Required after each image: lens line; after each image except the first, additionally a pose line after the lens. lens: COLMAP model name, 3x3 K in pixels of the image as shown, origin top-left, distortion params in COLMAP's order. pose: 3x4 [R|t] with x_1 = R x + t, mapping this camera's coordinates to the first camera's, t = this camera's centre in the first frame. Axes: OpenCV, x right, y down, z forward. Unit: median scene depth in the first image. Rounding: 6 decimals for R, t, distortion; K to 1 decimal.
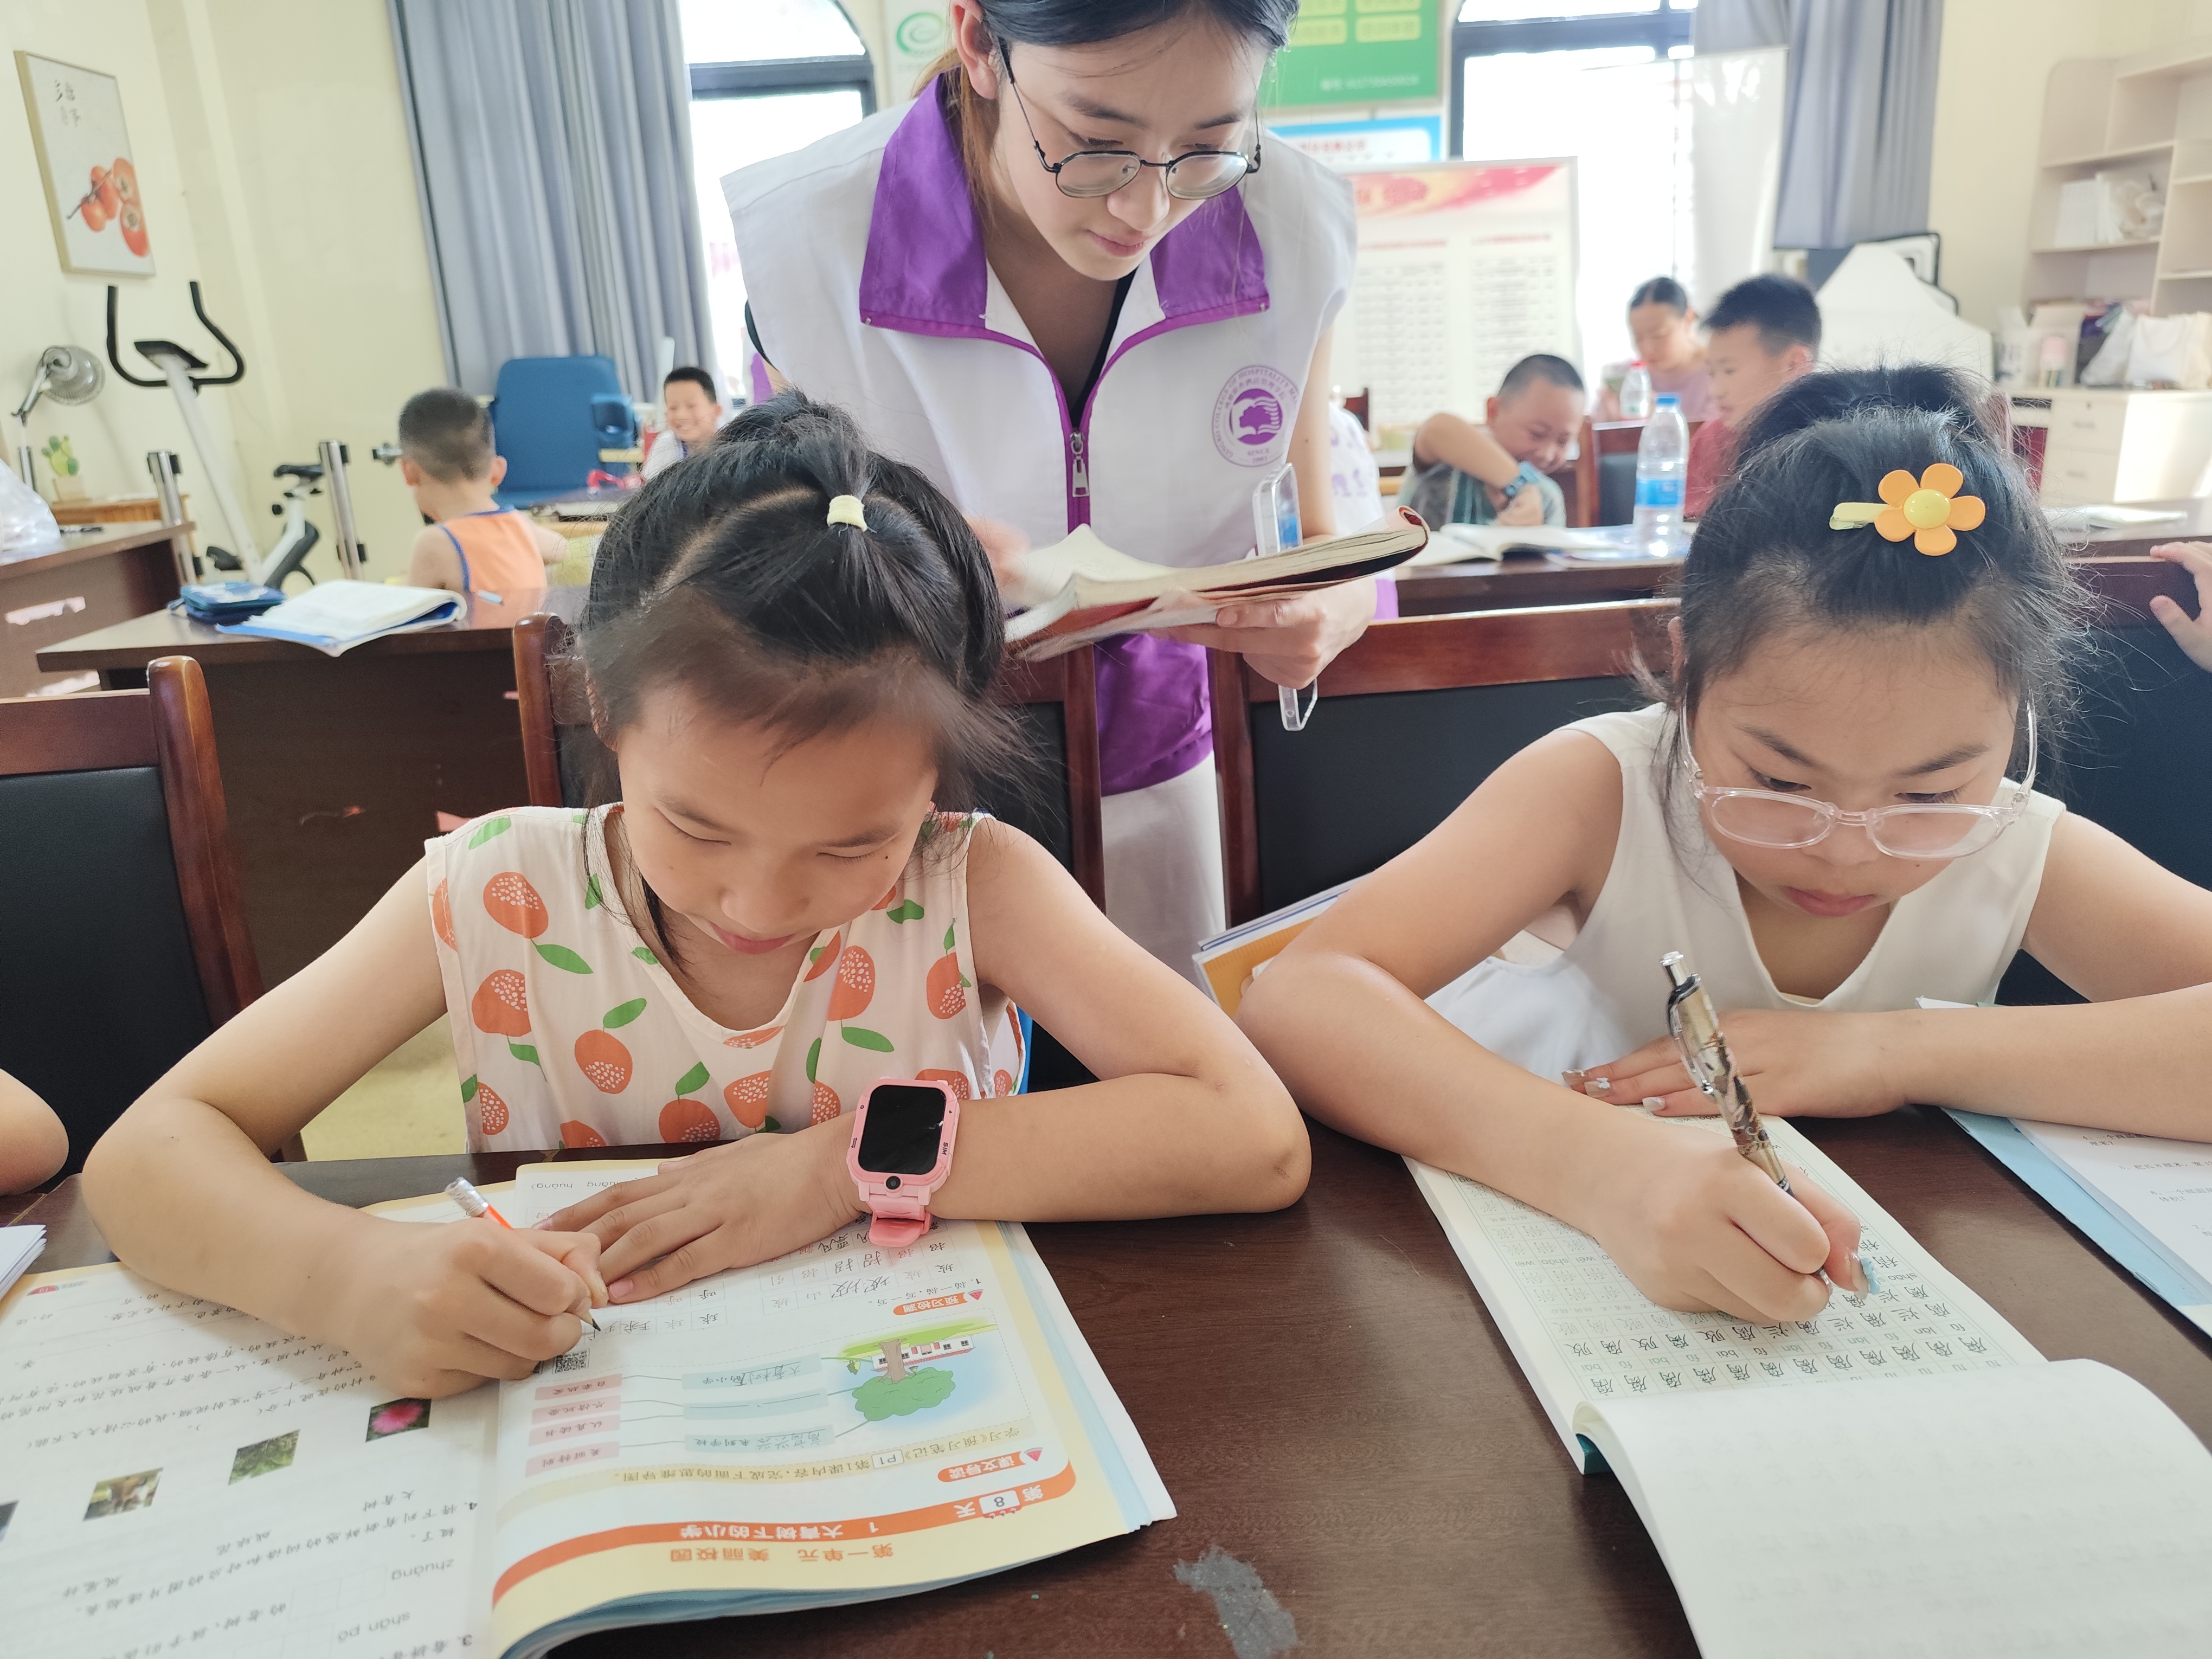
lens RADIAL K [[1629.7, 0, 1109.9], [0, 1629.7, 830.7], [0, 0, 1]] dist [-0.007425, -0.012810]
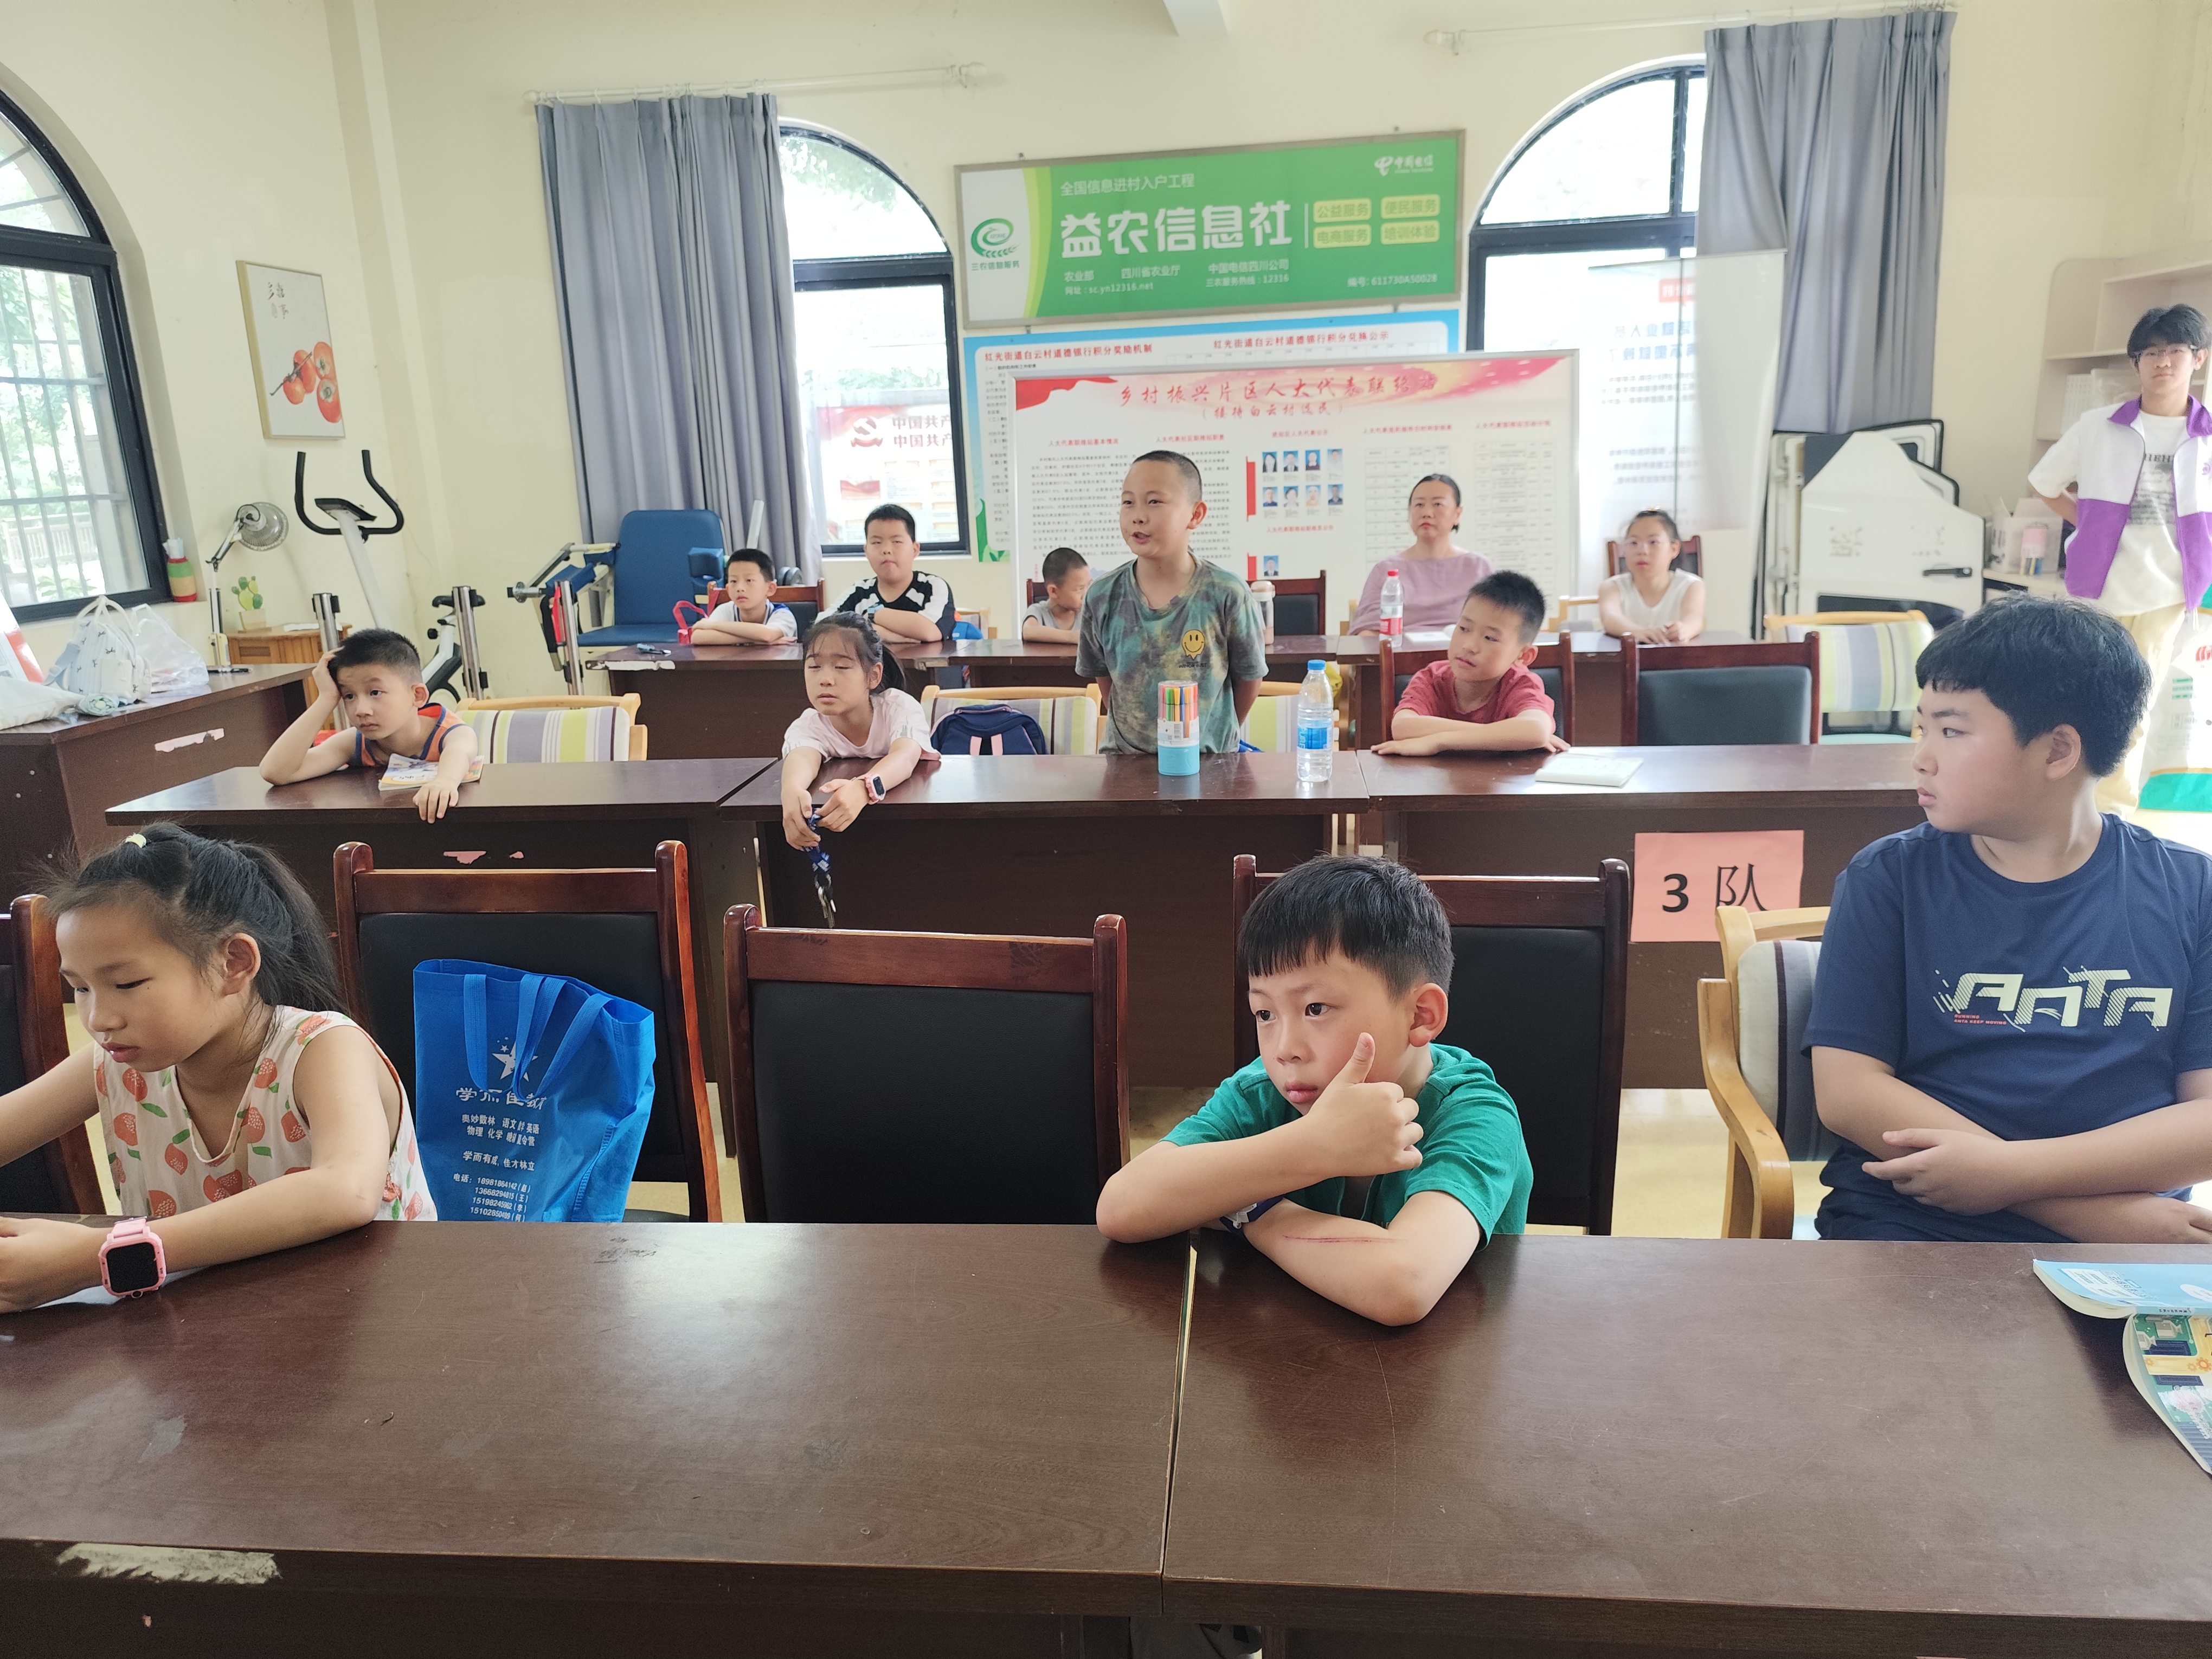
lens RADIAL K [[1629.7, 0, 1119.8], [0, 1629.7, 829.5], [0, 0, 1]] dist [-0.007425, -0.012810]
pose [[0.991159, 0.045625, -0.124591, 0.134317], [-0.052065, 0.997444, -0.048934, -0.027403], [0.122040, 0.054988, 0.991001, -0.094025]]
